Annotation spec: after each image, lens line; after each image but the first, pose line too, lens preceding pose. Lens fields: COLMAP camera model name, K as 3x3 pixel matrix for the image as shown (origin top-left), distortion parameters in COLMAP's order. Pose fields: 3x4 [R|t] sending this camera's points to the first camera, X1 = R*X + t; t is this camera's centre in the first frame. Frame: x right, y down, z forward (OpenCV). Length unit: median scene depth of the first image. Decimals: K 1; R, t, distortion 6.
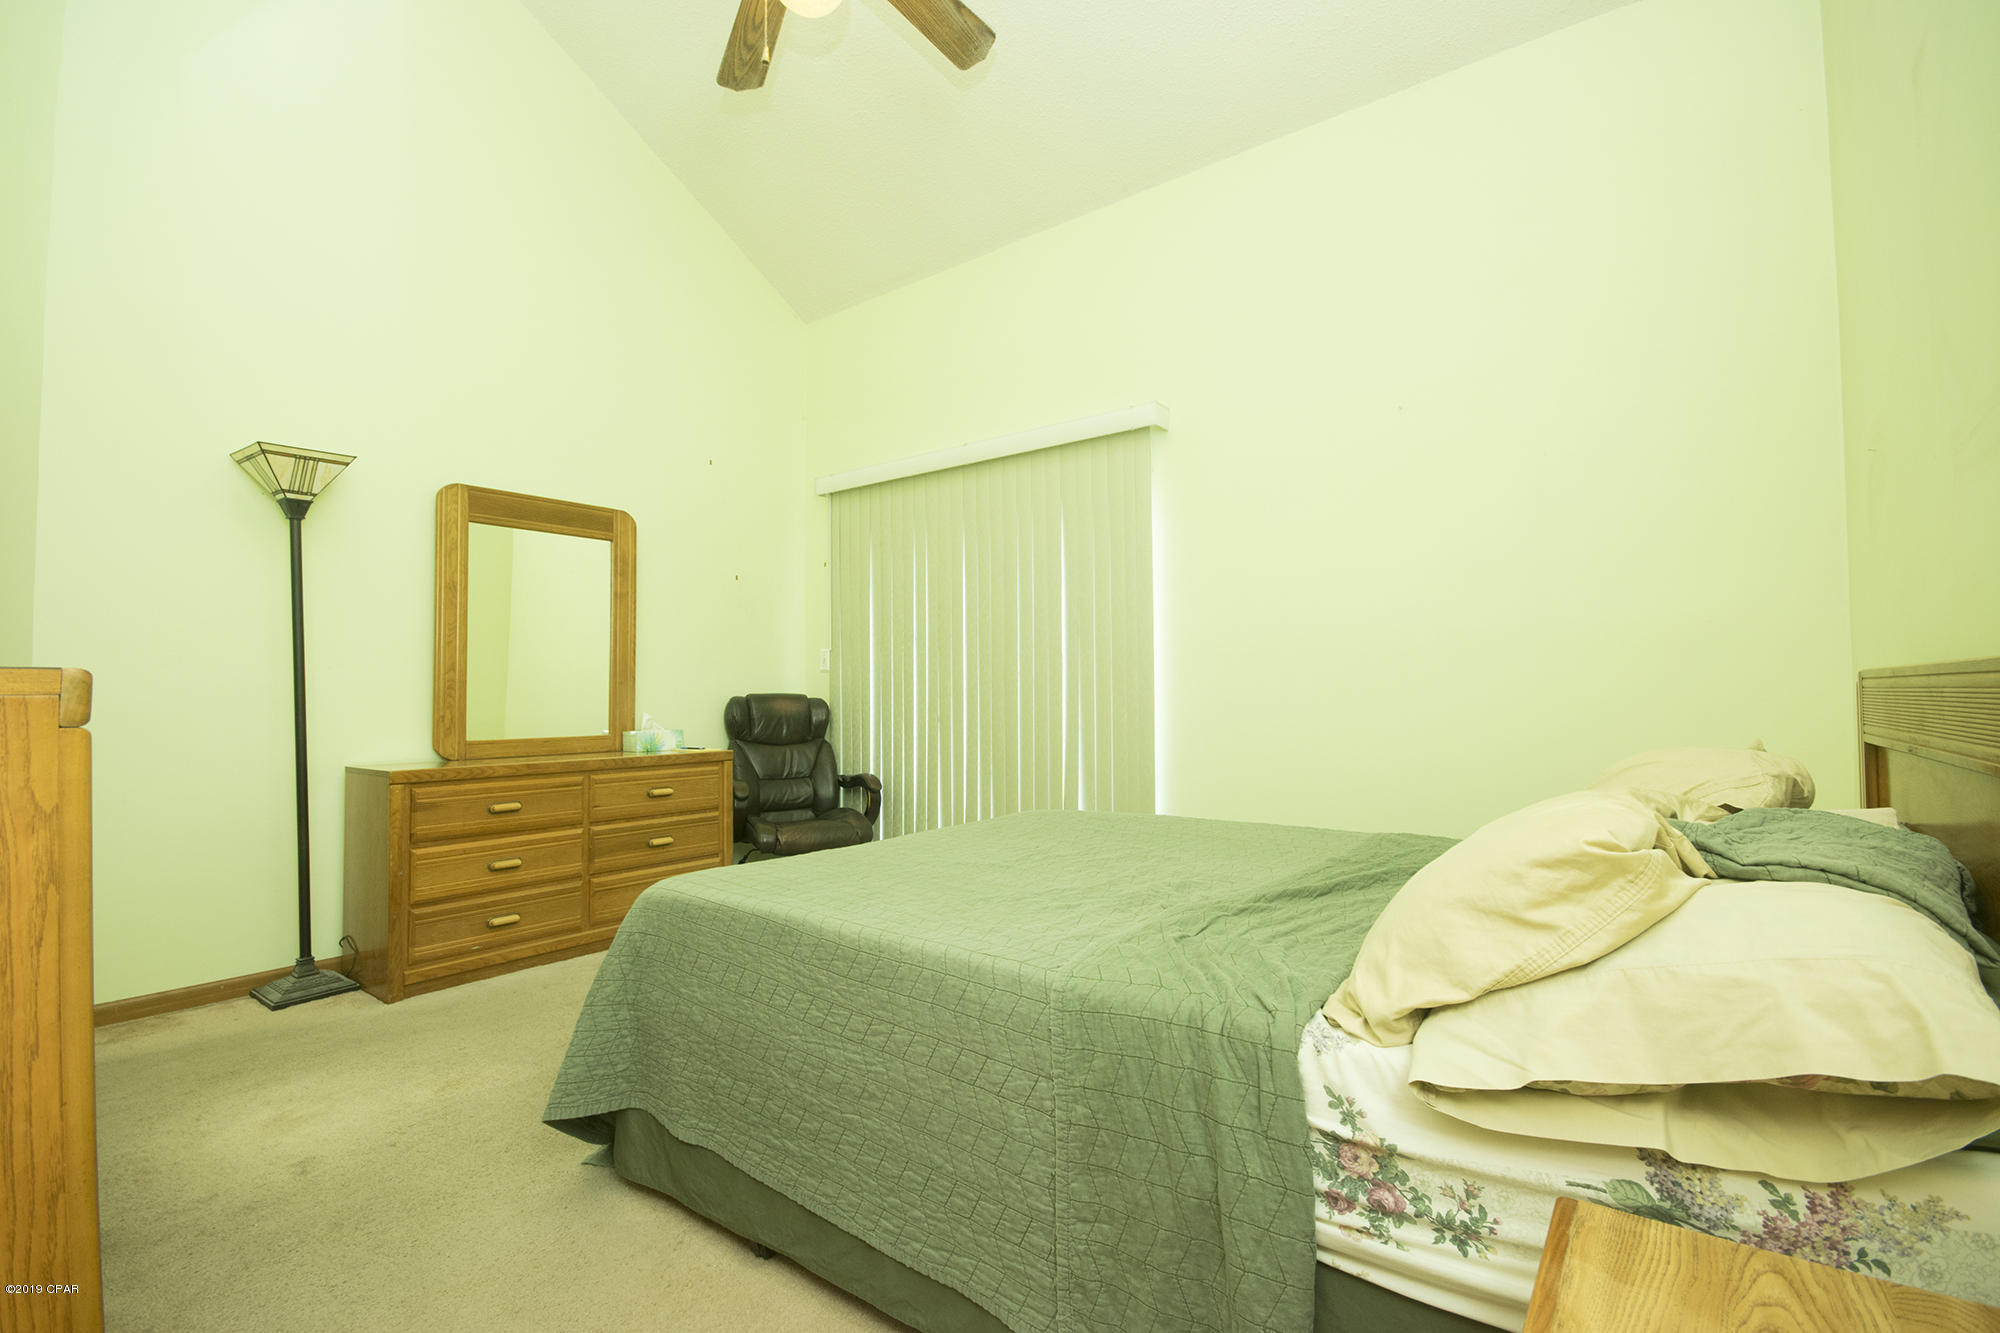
lens RADIAL K [[886.8, 0, 989.1], [0, 886.8, 670.4], [0, 0, 1]] dist [0.001069, -0.007207]
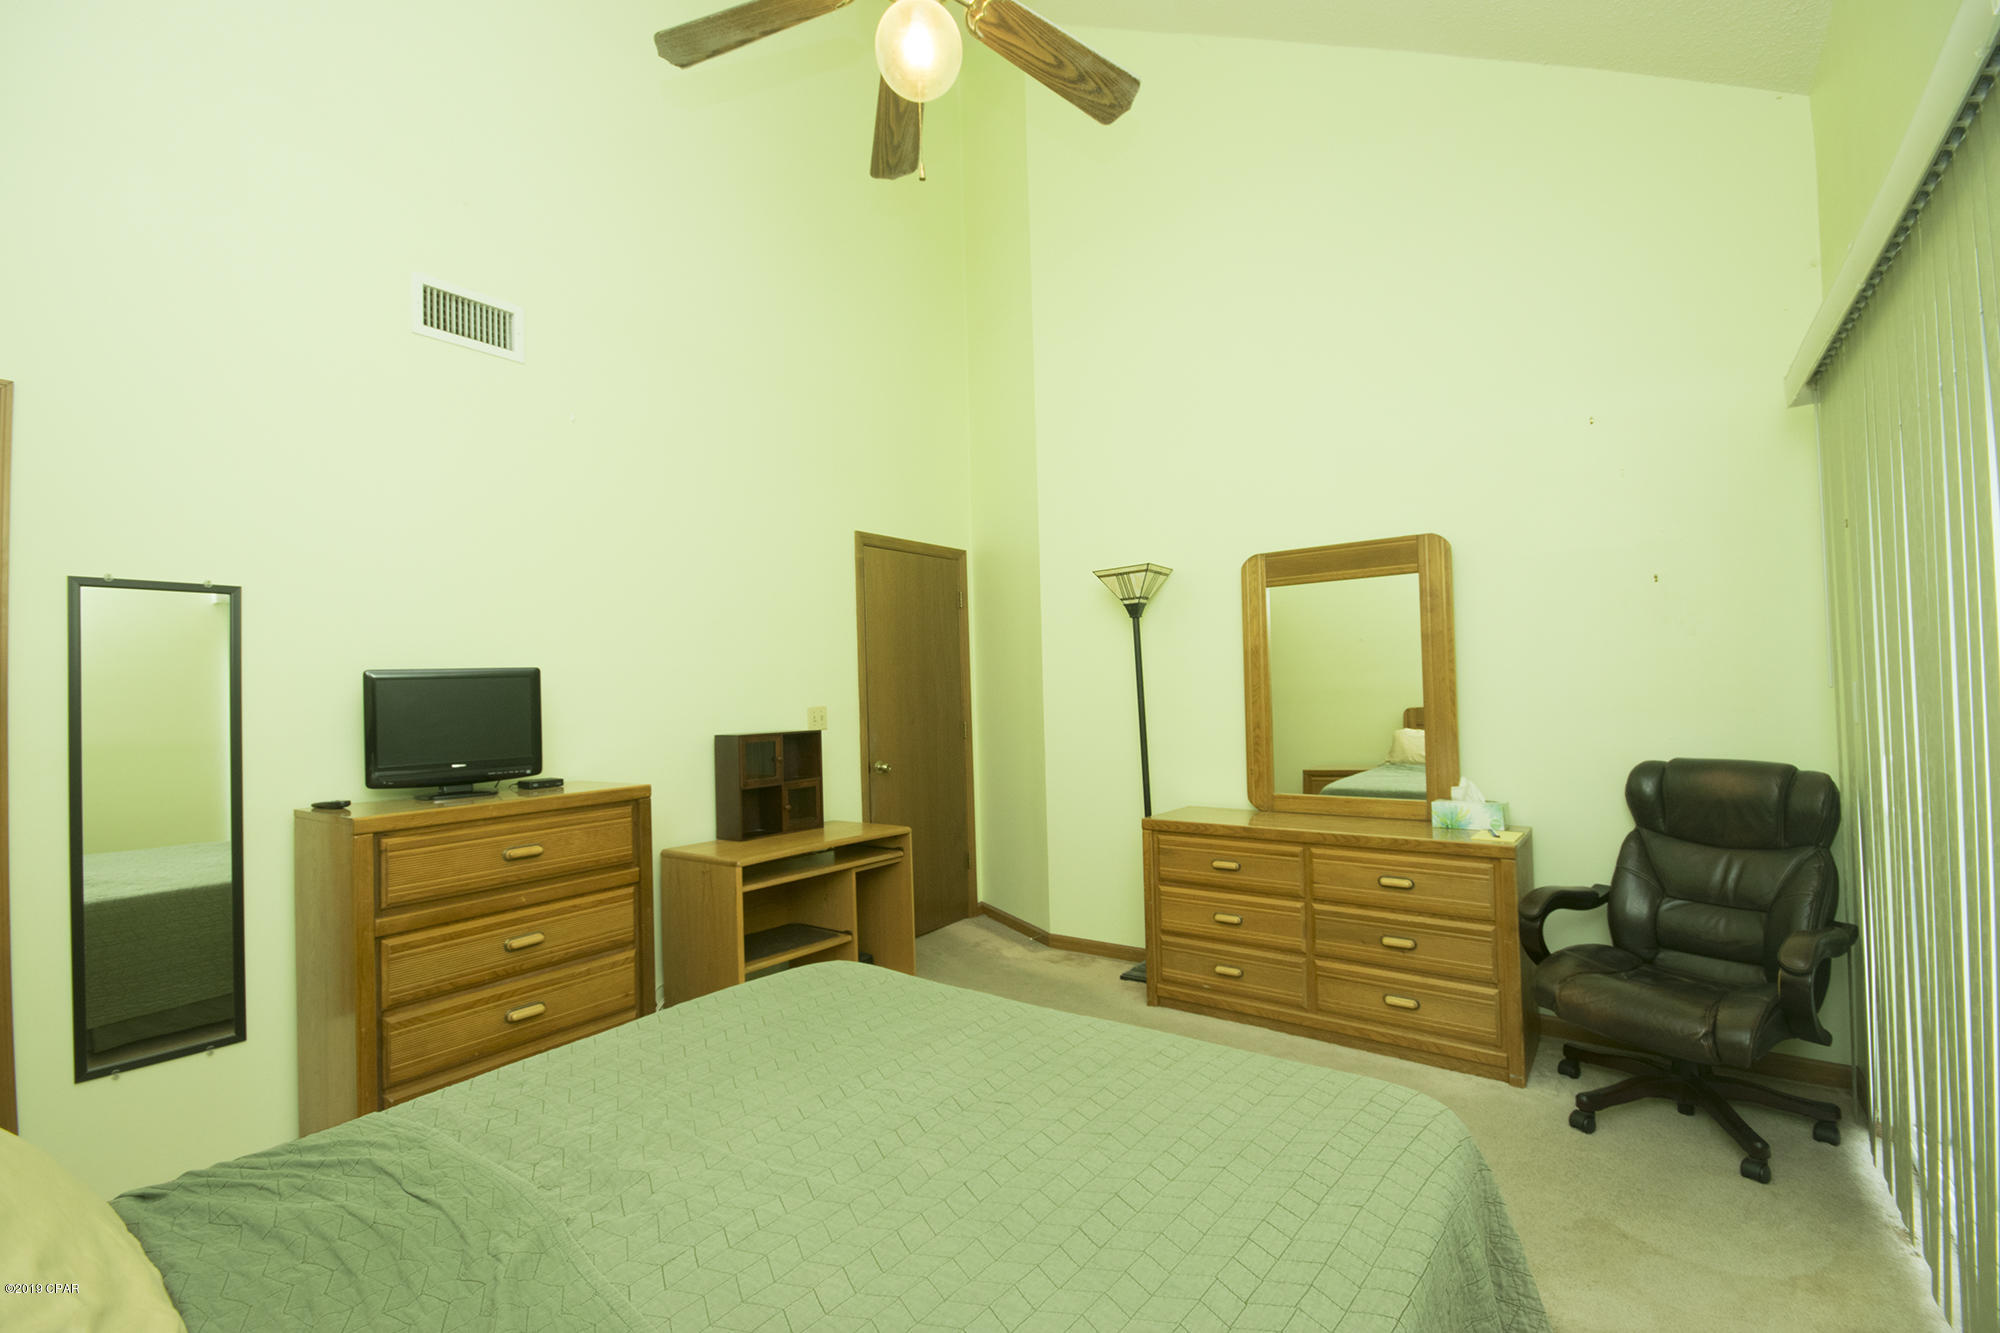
lens RADIAL K [[886.8, 0, 990.1], [0, 886.8, 675.3], [0, 0, 1]] dist [0.001069, -0.007207]
pose [[0.023987, -0.007636, -0.999683, 0.478230], [0.058929, 0.998243, -0.006211, -0.077558], [0.997974, -0.058761, 0.024395, 0.656714]]
